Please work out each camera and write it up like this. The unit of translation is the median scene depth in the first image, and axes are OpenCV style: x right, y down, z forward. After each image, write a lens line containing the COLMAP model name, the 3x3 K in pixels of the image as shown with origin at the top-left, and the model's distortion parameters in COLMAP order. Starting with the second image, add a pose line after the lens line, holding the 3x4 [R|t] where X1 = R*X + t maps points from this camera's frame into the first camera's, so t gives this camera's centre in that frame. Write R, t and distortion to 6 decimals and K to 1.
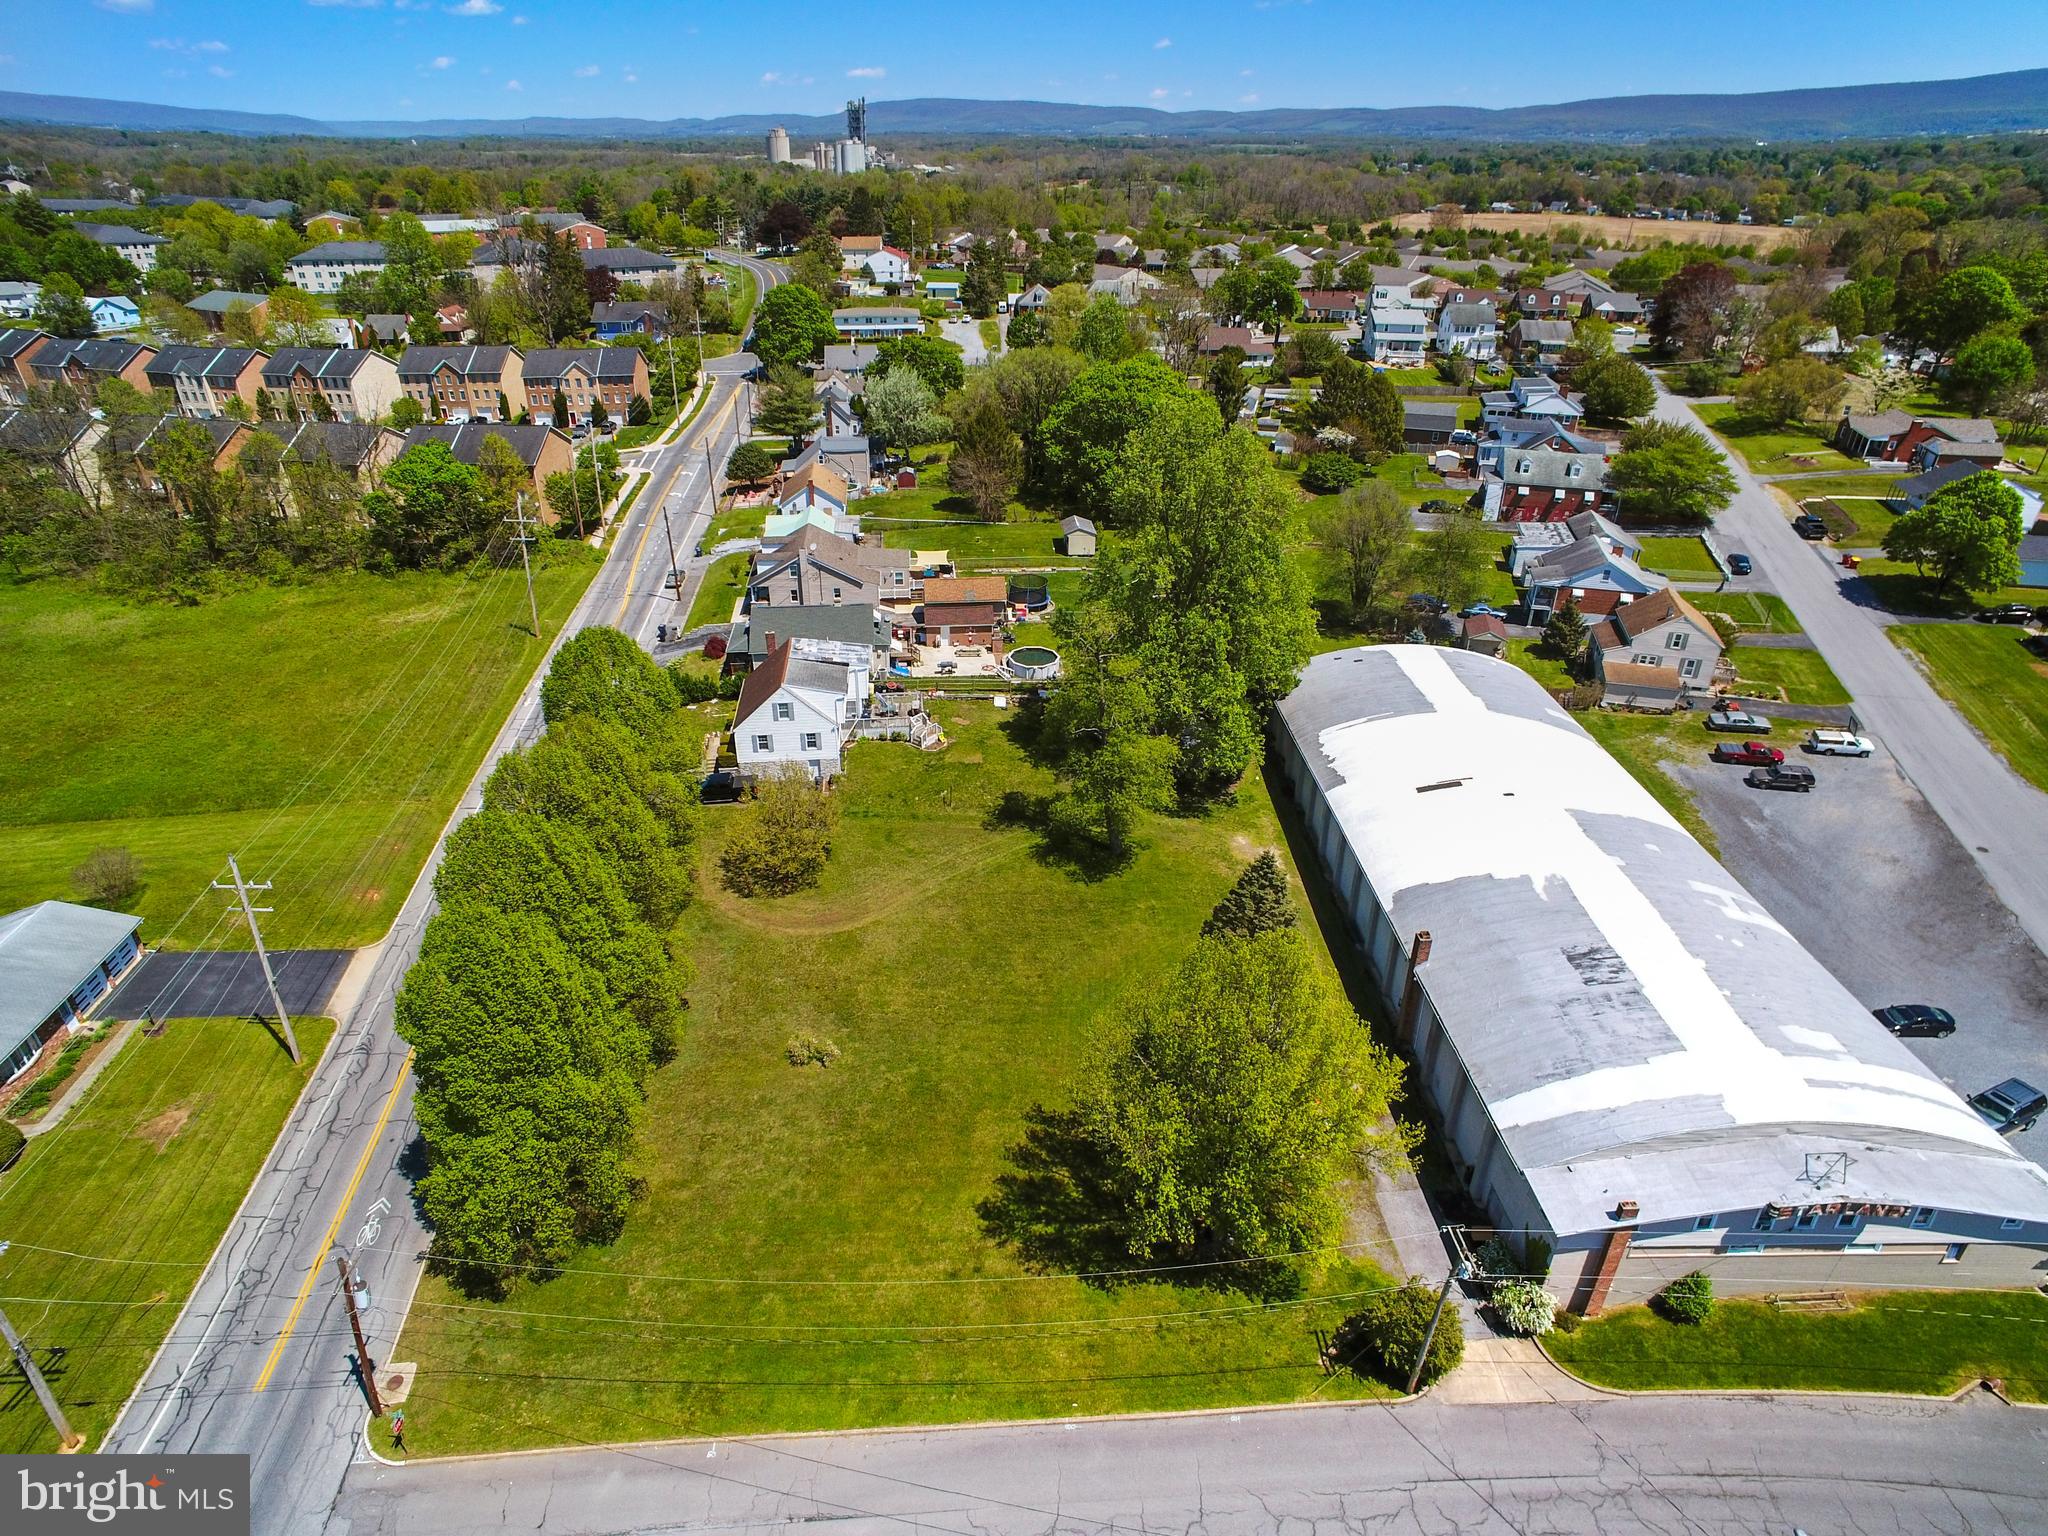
lens RADIAL K [[1197.6, 0, 1022.4], [0, 1197.6, 765.8], [0, 0, 1]] dist [-0.091039, 0.079269]
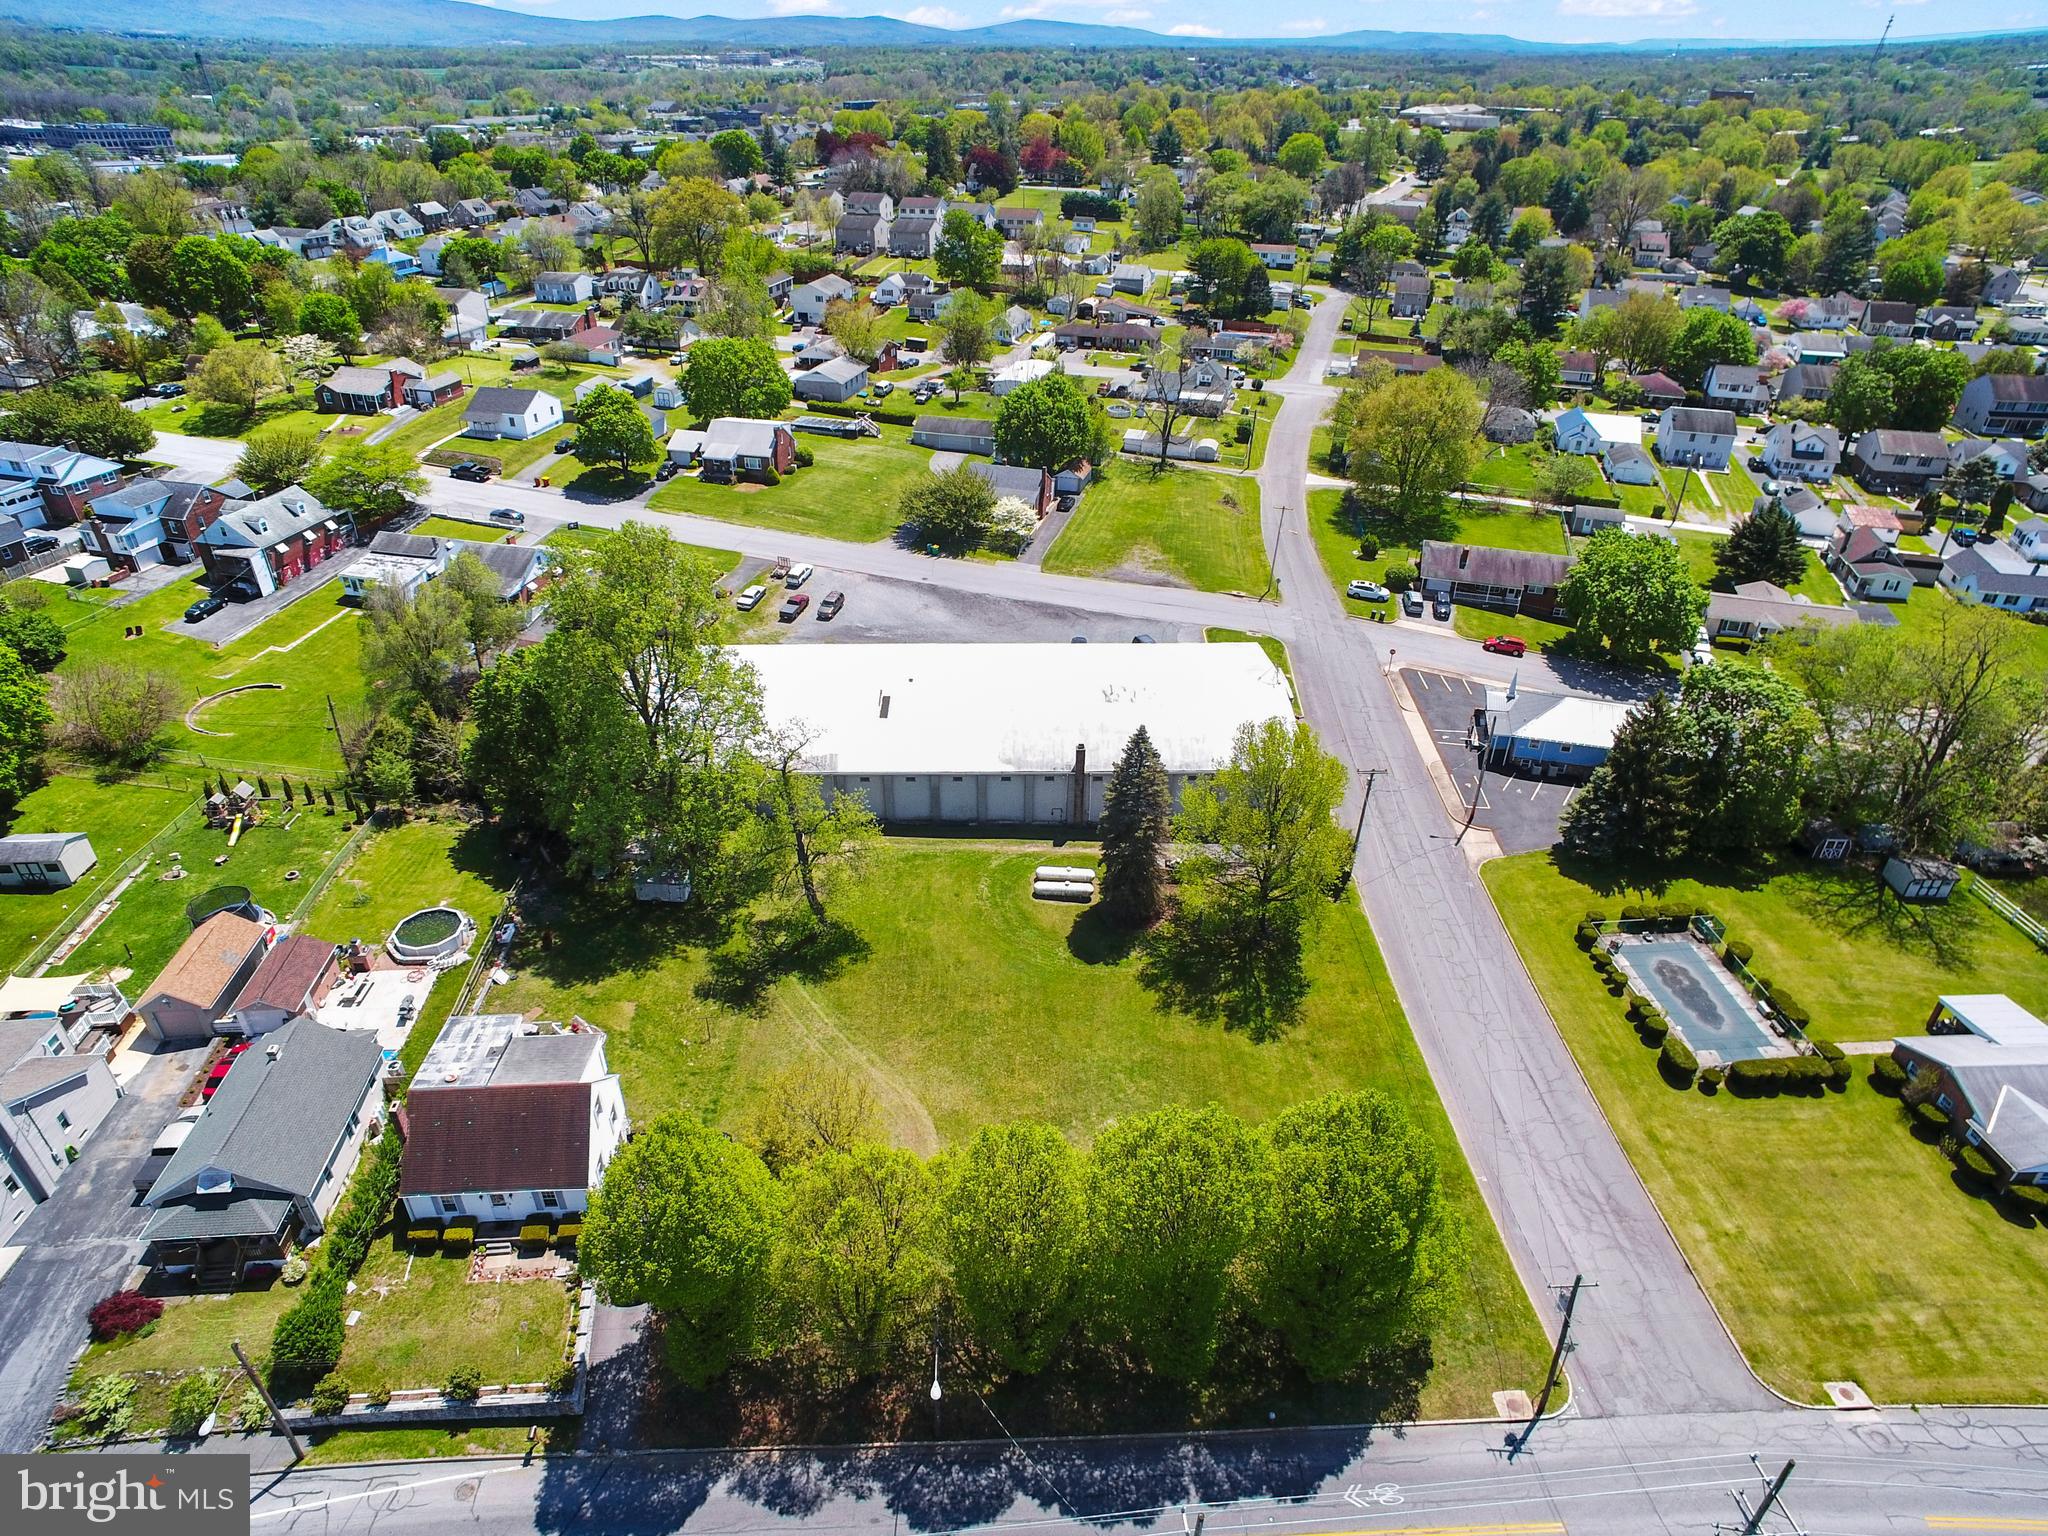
lens RADIAL K [[1226.1, 0, 1024.0], [0, 1226.1, 768.0], [0, 0, 1]] dist [-0.093540, 0.077377]
pose [[0.020830, -0.526895, 0.849675, -0.534721], [0.471422, 0.754627, 0.456397, -0.311892], [-0.881662, 0.391049, 0.264109, 0.381697]]
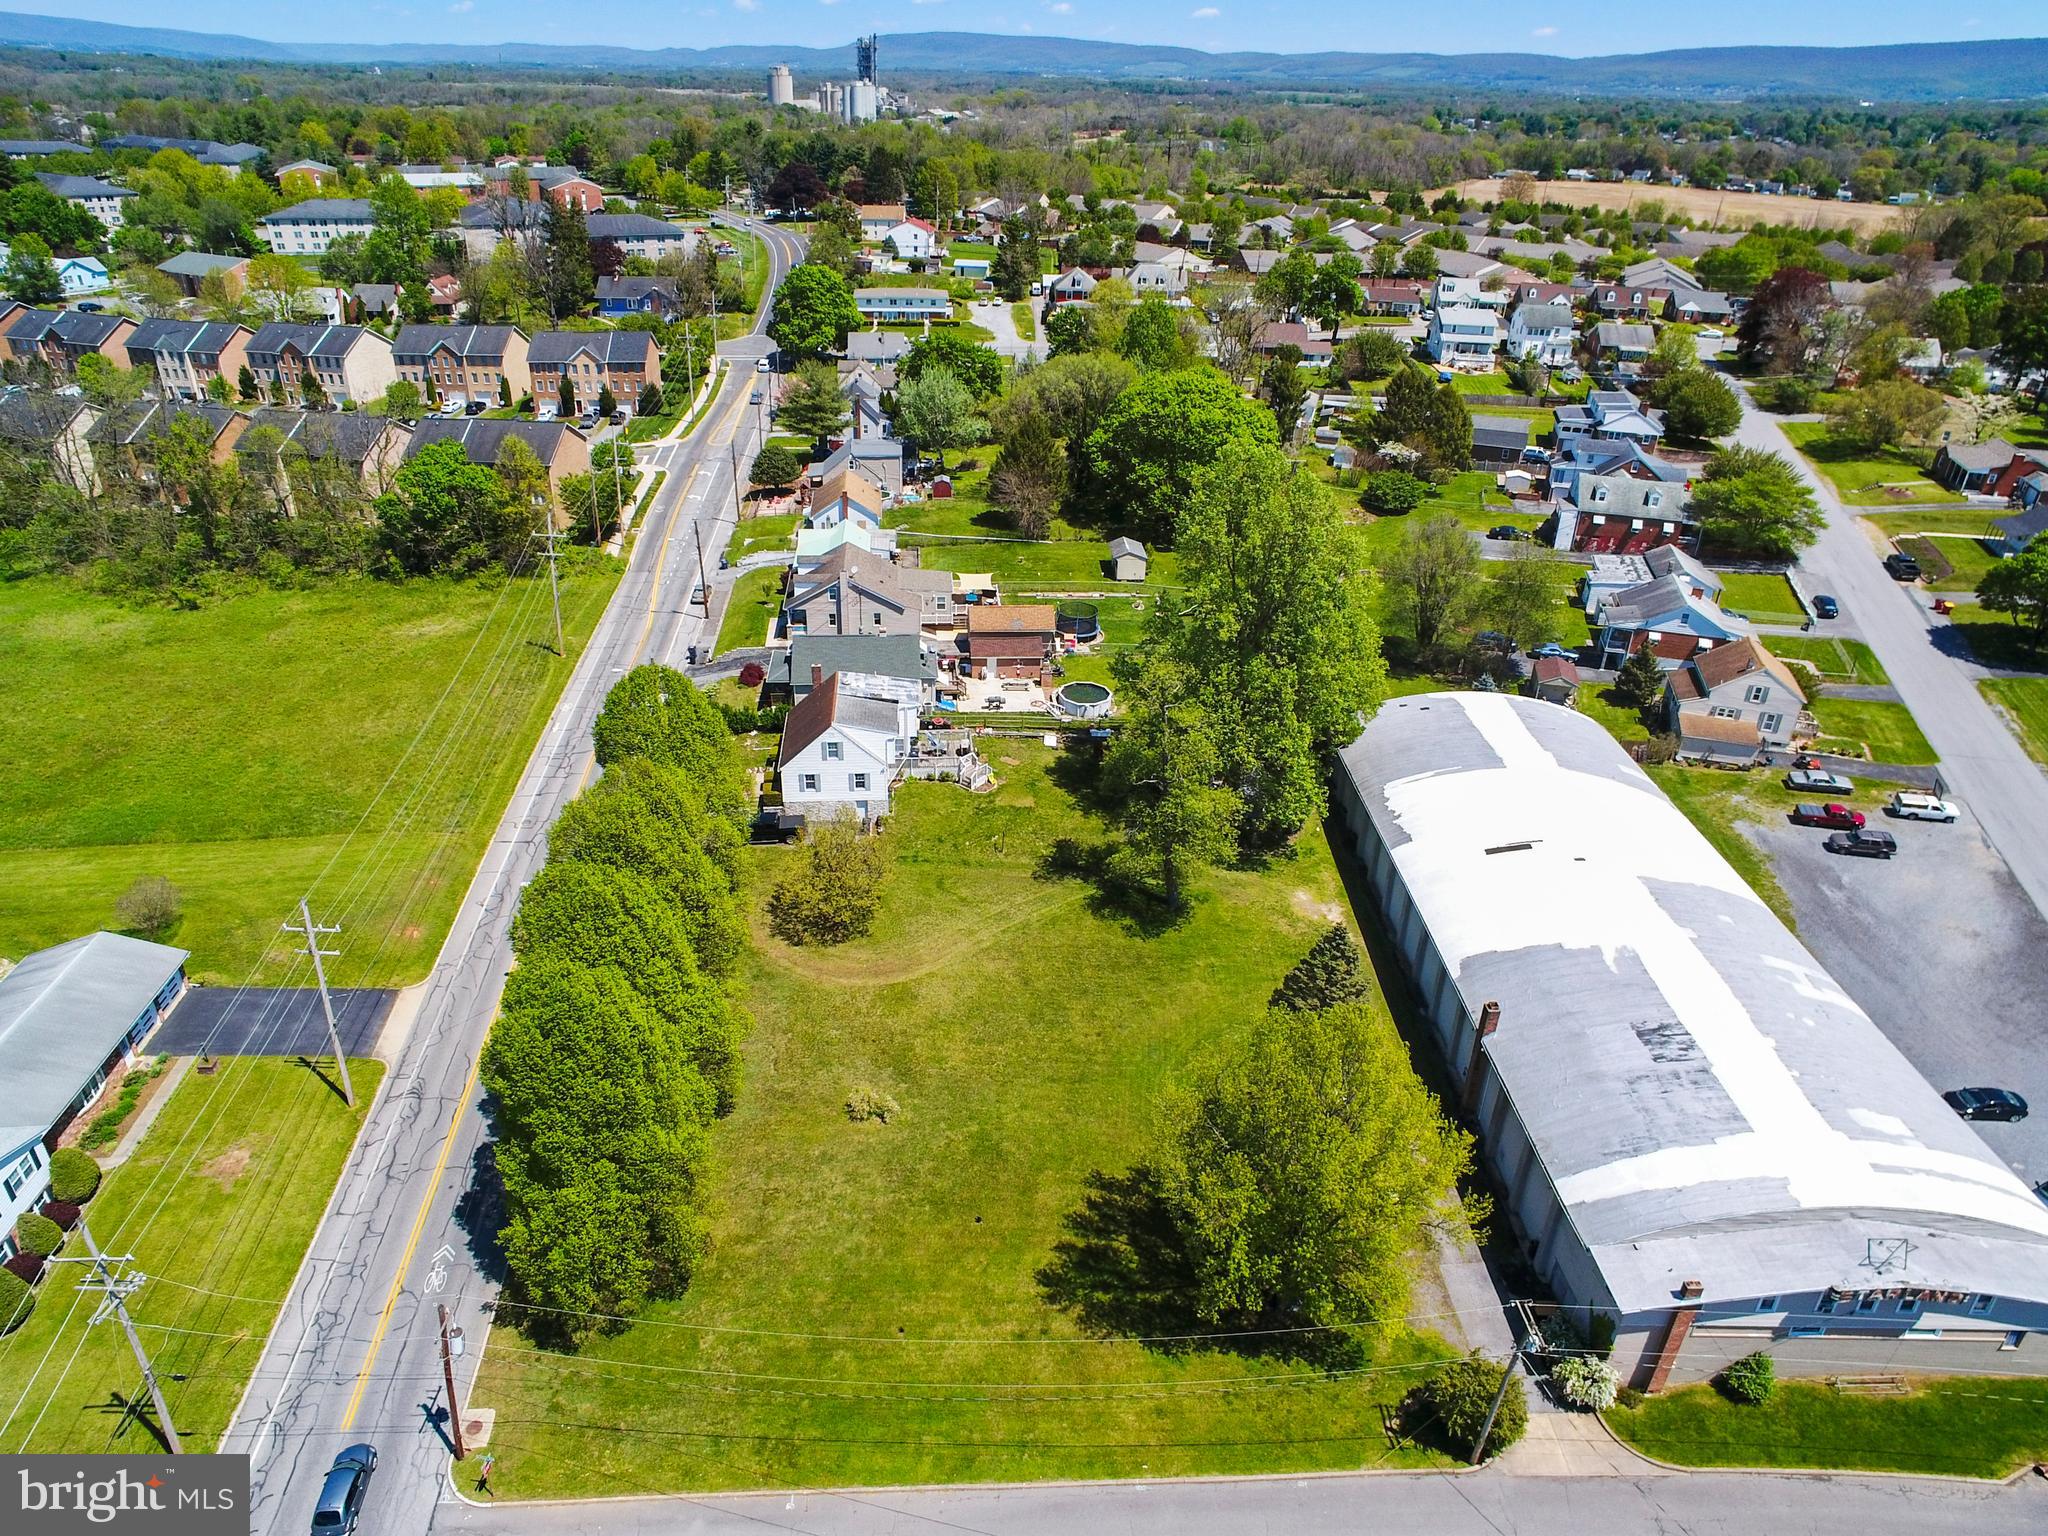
lens RADIAL K [[1329.5, 0, 1024.0], [0, 1329.5, 768.0], [0, 0, 1]] dist [-0.090065, 0.078577]
pose [[0.999677, 0.025080, -0.004116, -0.030563], [-0.025094, 0.999679, -0.003488, -0.024120], [0.004027, 0.003590, 0.999985, -0.058310]]
